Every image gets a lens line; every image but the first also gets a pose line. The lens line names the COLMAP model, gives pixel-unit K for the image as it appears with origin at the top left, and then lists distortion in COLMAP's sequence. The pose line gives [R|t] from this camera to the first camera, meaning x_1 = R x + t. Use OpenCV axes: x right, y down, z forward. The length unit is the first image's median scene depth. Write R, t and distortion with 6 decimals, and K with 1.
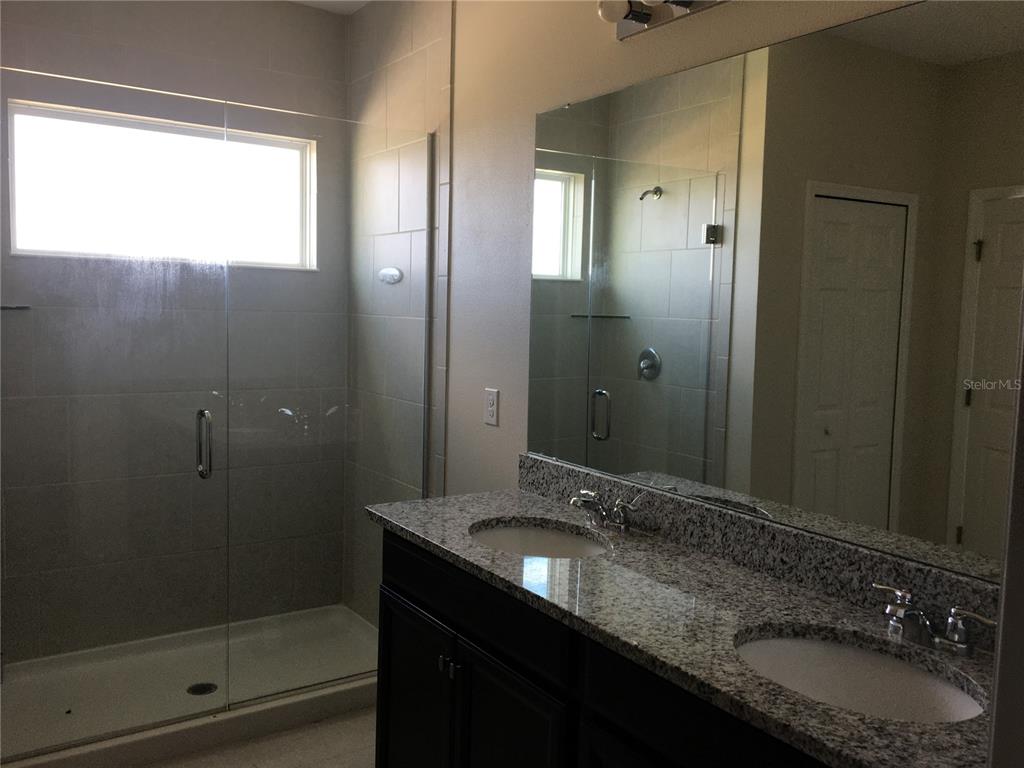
lens RADIAL K [[858.3, 0, 490.1], [0, 858.3, 390.6], [0, 0, 1]] dist [0.069183, -0.066445]
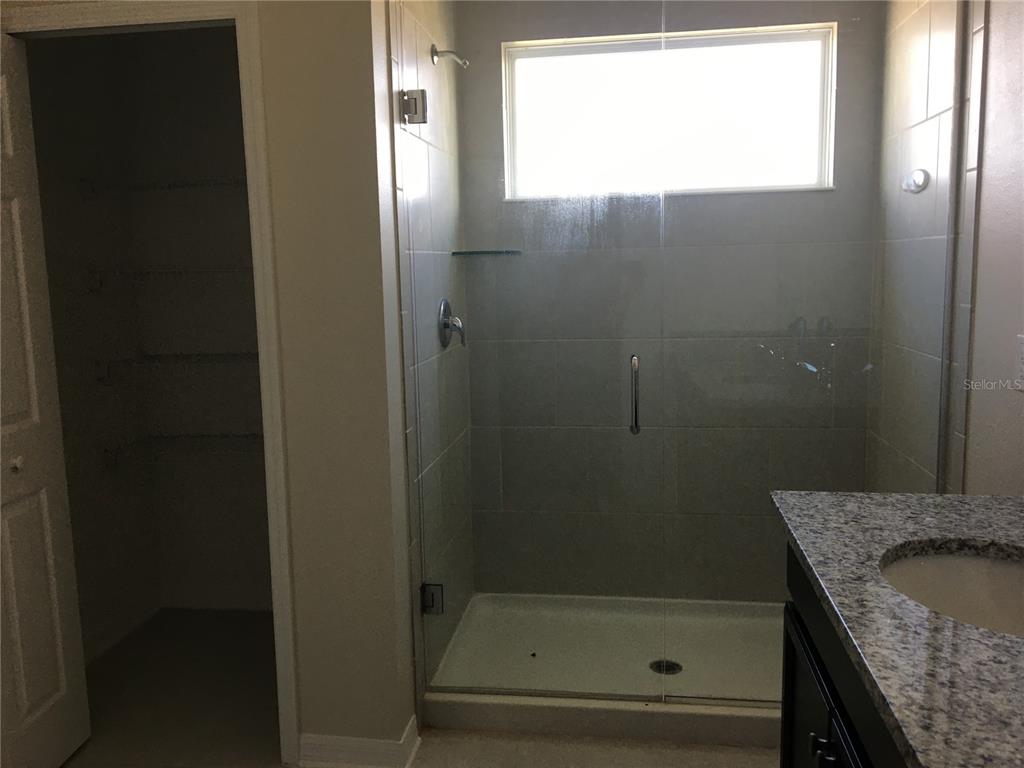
lens RADIAL K [[858.3, 0, 505.4], [0, 858.3, 381.5], [0, 0, 1]] dist [0.069183, -0.066445]
pose [[0.754265, 0.048106, -0.654805, 0.126707], [-0.022834, 0.998631, 0.047064, 0.009323], [0.656172, -0.020547, 0.754331, 0.237179]]
